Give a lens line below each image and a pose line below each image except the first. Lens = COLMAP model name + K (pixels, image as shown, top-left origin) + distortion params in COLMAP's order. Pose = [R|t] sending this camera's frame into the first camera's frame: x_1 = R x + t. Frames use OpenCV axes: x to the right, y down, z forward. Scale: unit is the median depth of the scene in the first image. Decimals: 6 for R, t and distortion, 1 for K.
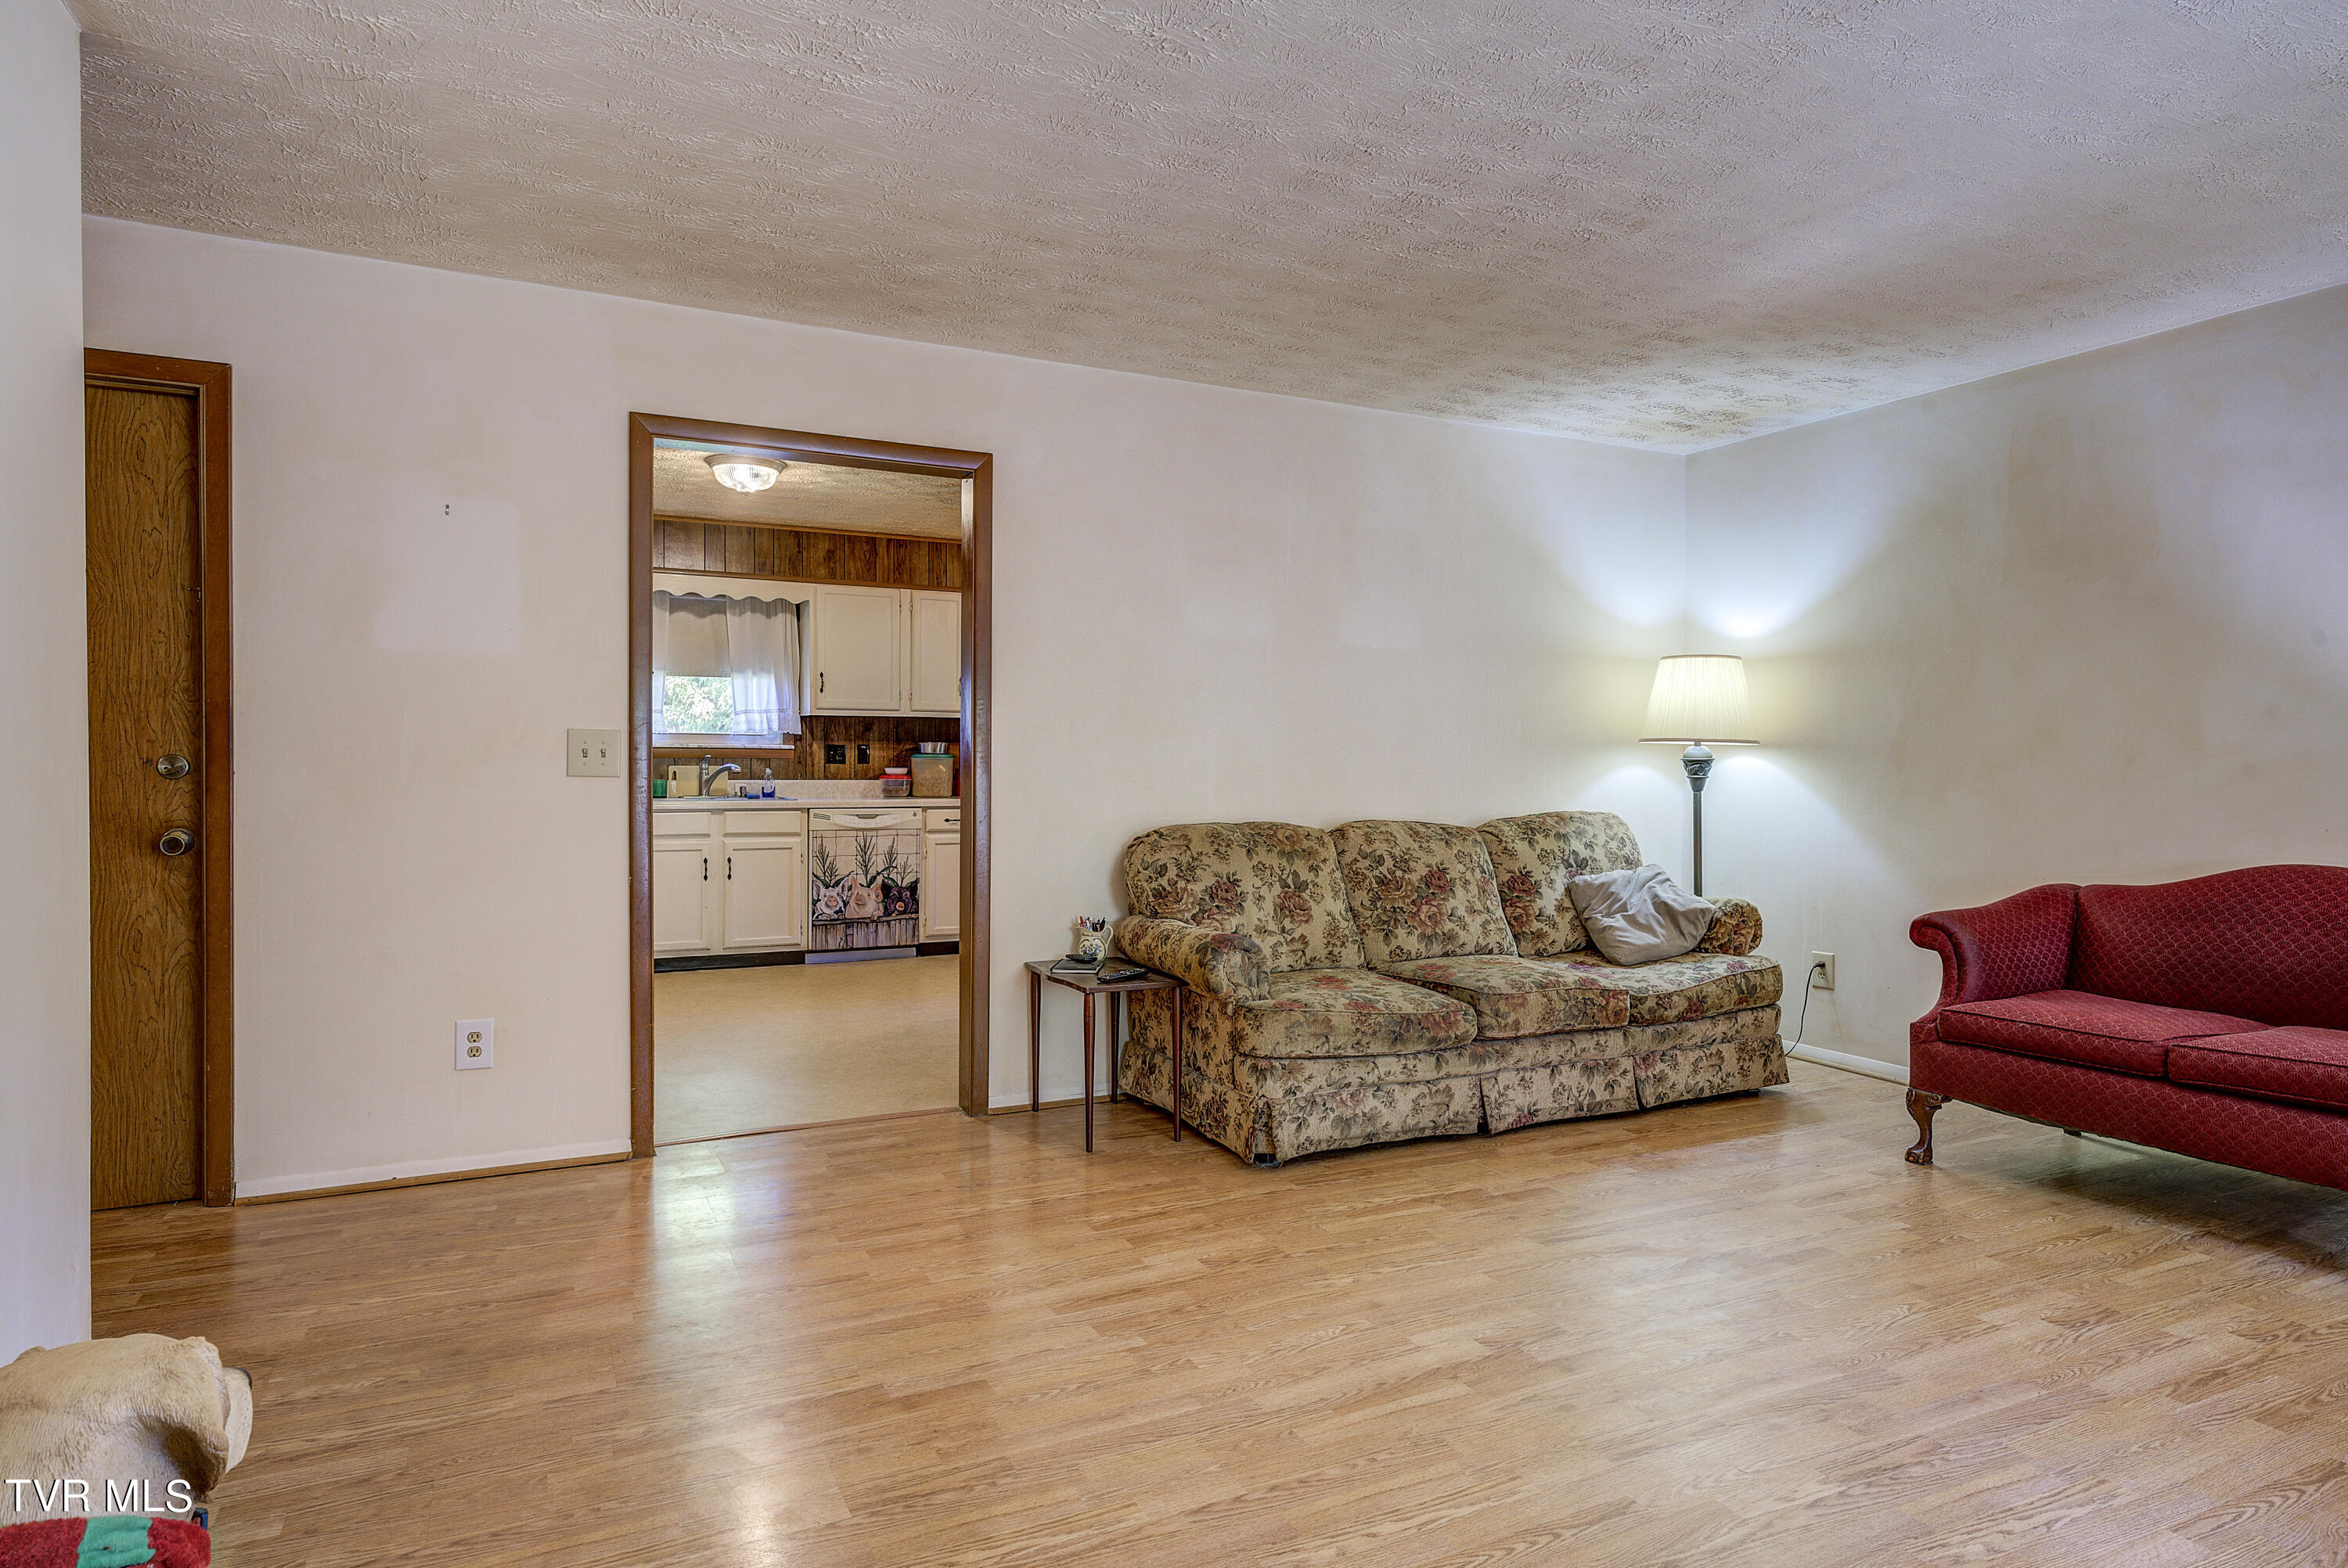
lens RADIAL K [[1299.6, 0, 1241.5], [0, 1299.6, 785.4], [0, 0, 1]] dist [-0.000678, -0.000359]
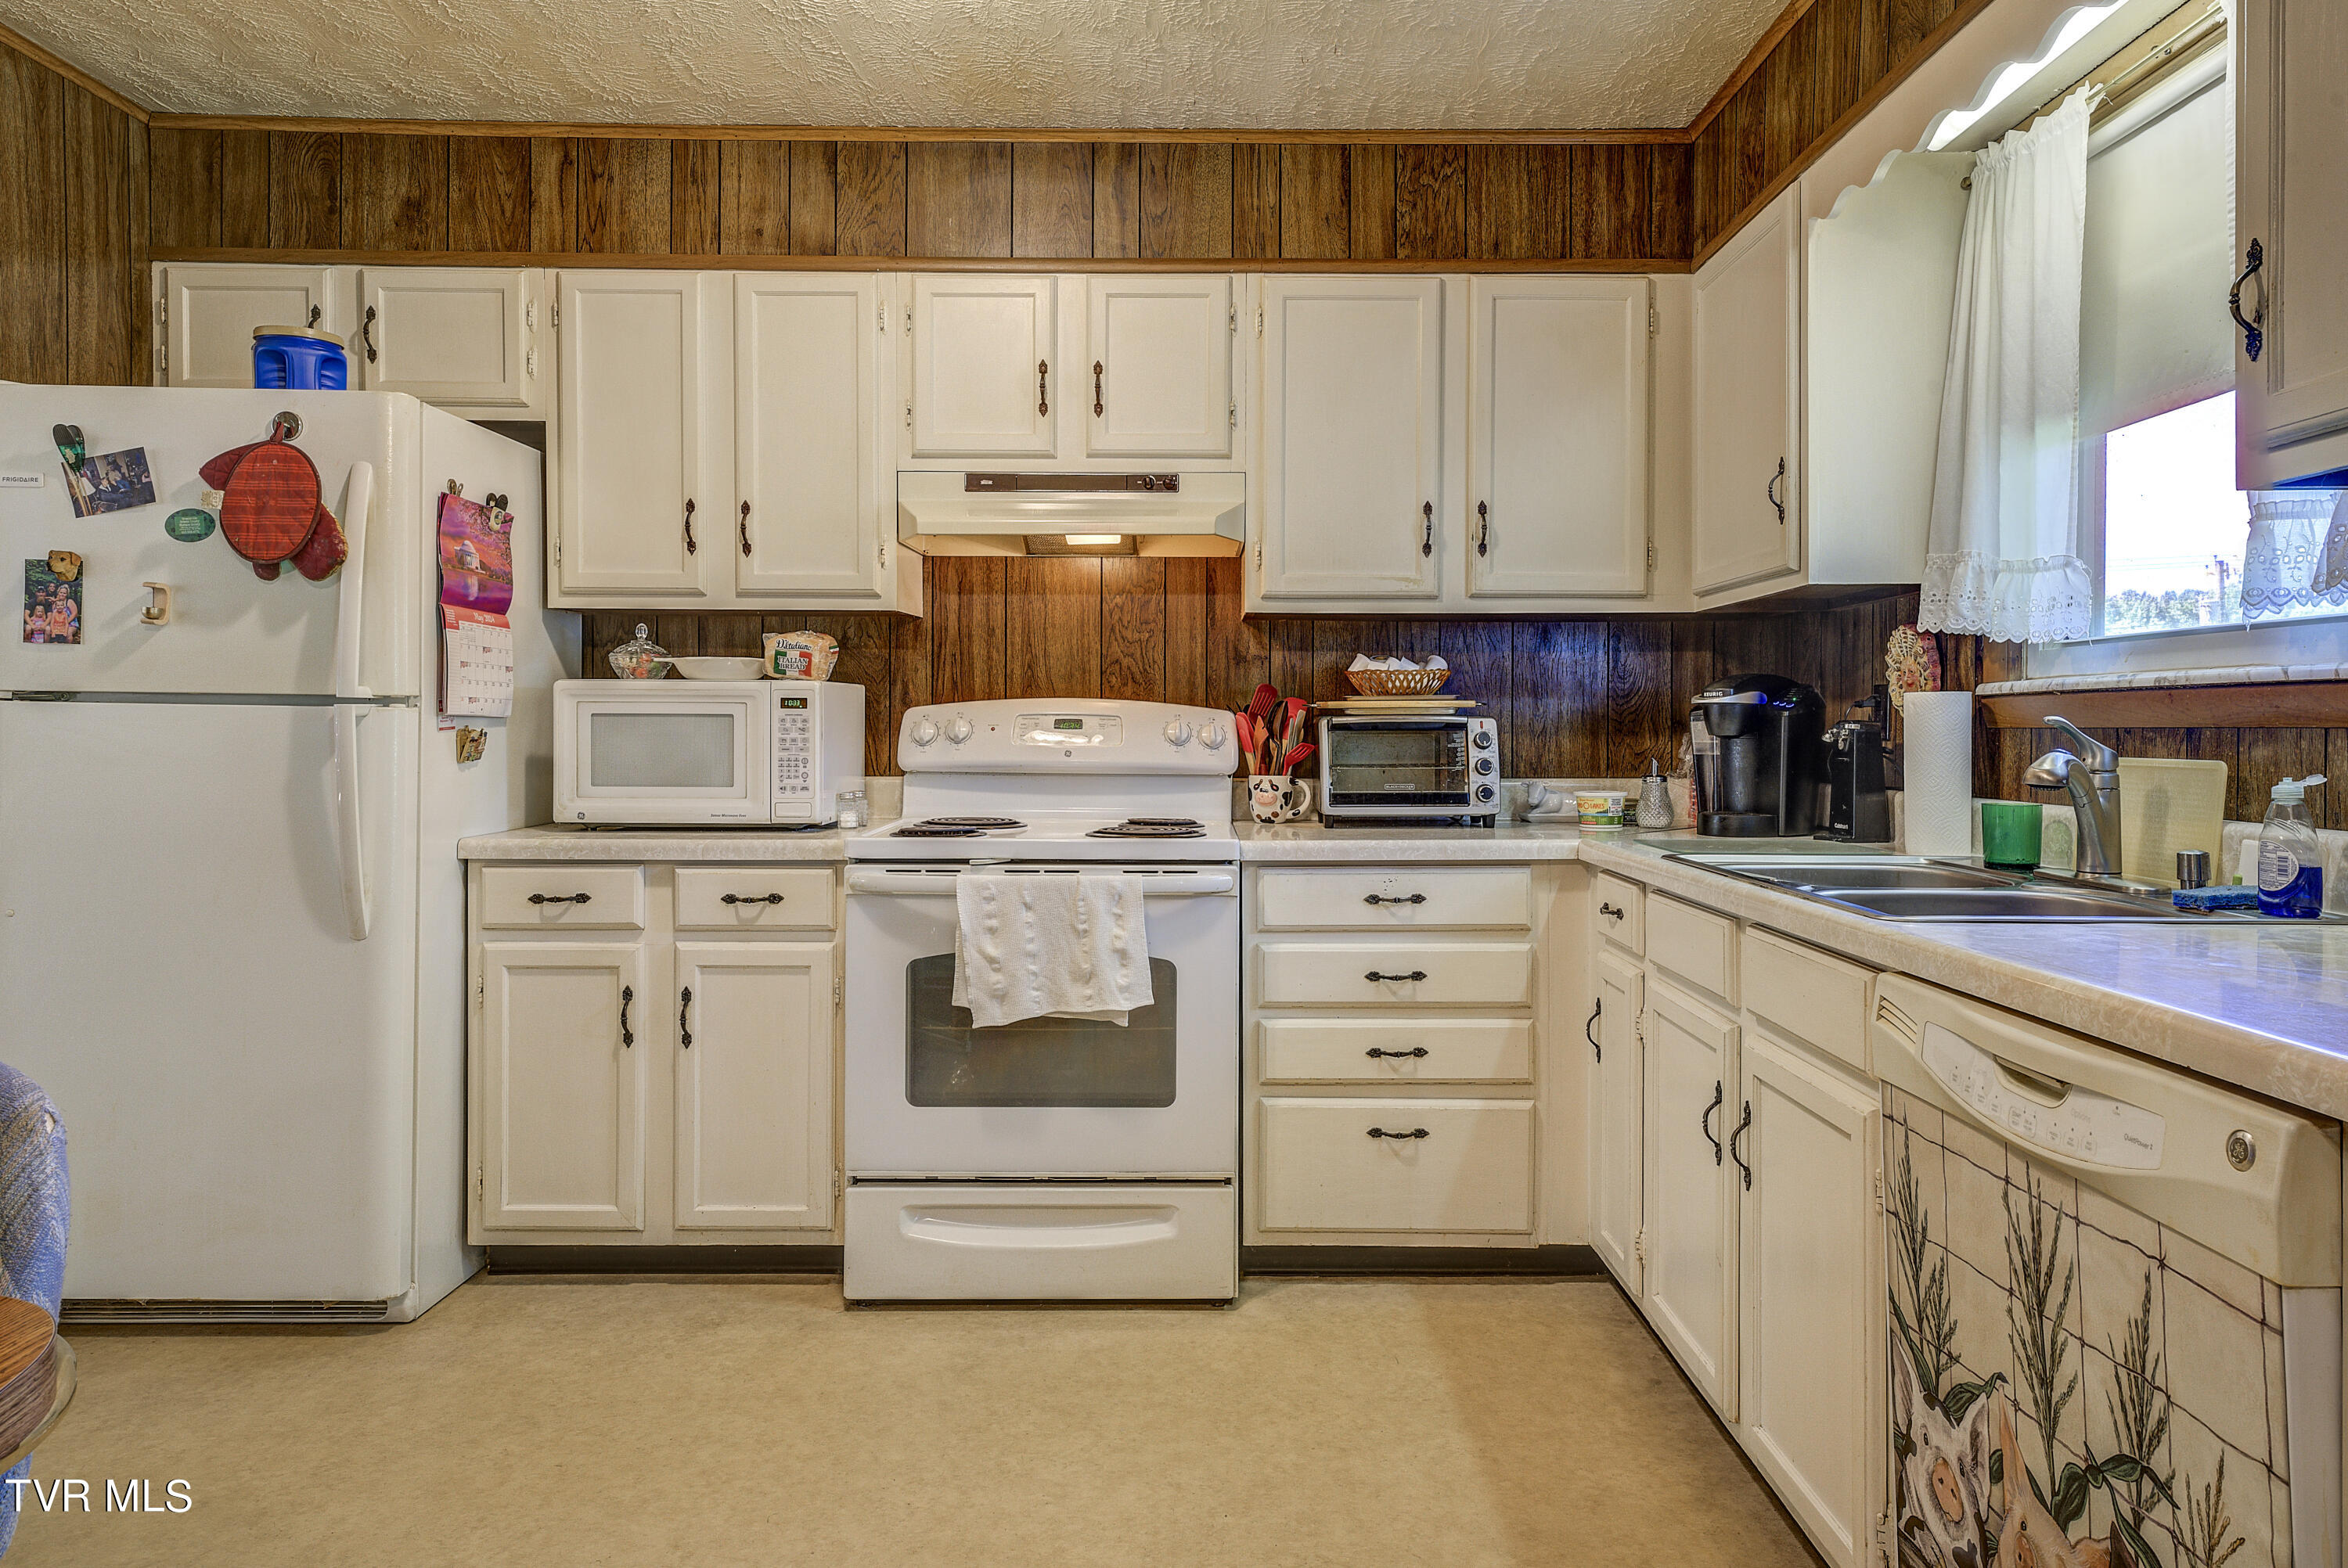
lens RADIAL K [[1487.5, 0, 1191.2], [0, 1487.5, 732.1], [0, 0, 1]] dist [0.017786, -0.004164]
pose [[-0.494013, -0.006182, -0.869432, -0.071317], [-0.024371, 0.999680, 0.006740, -0.017616], [0.869113, 0.024518, -0.494006, 0.980526]]
